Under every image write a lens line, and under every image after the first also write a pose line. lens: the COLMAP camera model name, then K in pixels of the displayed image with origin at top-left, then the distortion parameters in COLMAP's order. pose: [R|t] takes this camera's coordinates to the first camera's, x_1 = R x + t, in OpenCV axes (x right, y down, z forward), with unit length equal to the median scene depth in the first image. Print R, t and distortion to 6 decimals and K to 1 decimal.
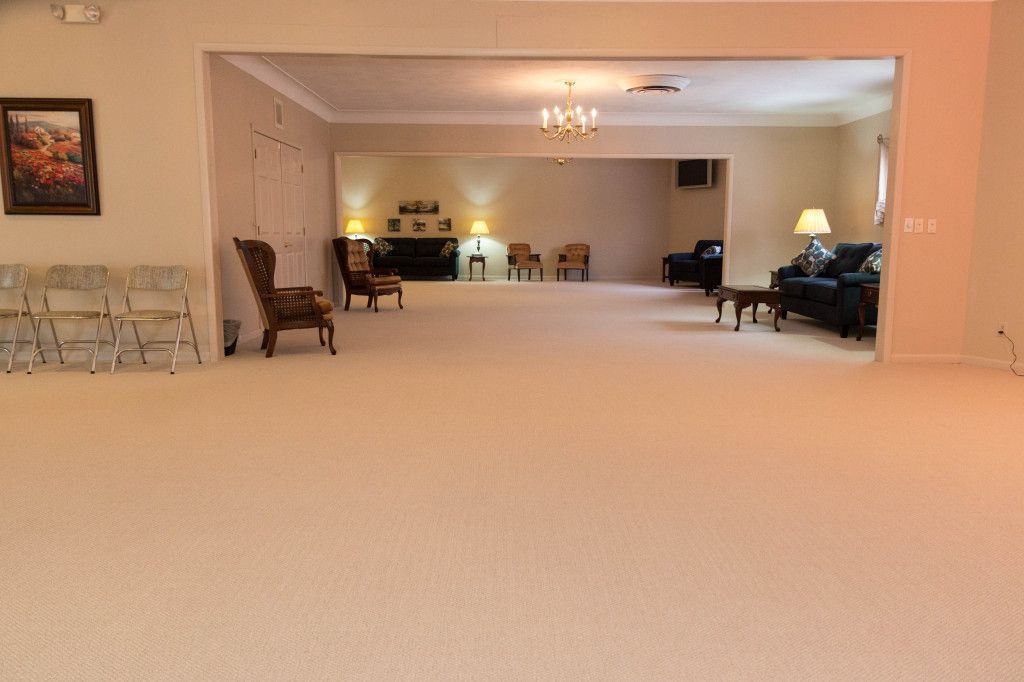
lens RADIAL K [[772.3, 0, 516.3], [0, 772.3, 333.7], [0, 0, 1]] dist [-0.002116, 0.001677]
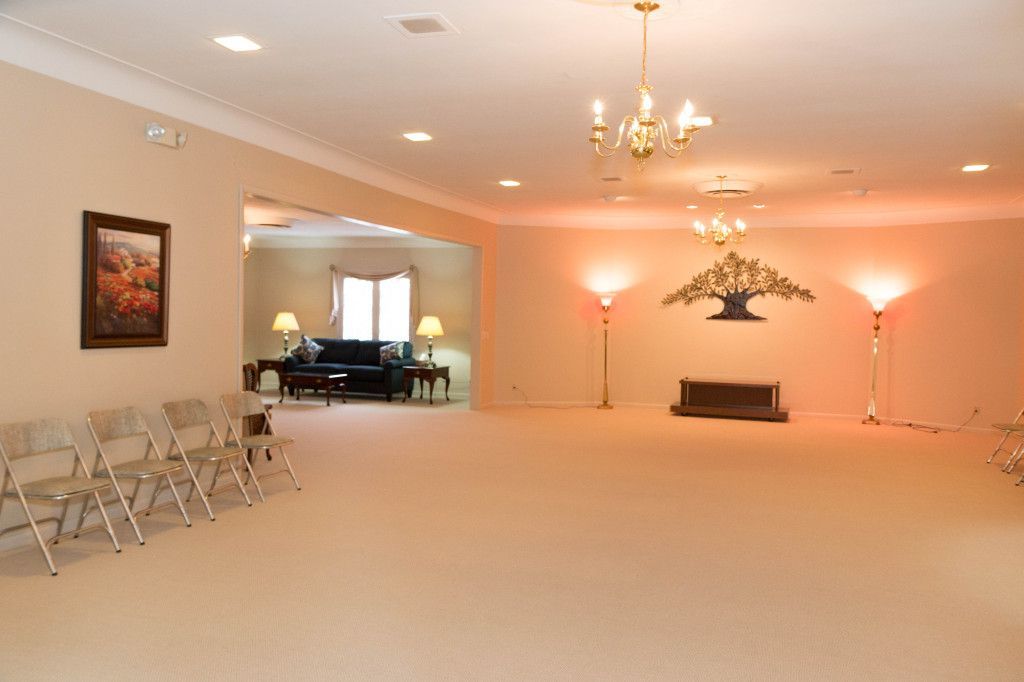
lens RADIAL K [[772.3, 0, 516.3], [0, 772.3, 333.7], [0, 0, 1]] dist [-0.002116, 0.001677]
pose [[0.342033, -0.021119, 0.939451, -1.237948], [0.099192, 0.994973, -0.013747, -0.110767], [-0.934438, 0.097888, 0.342408, 0.280156]]
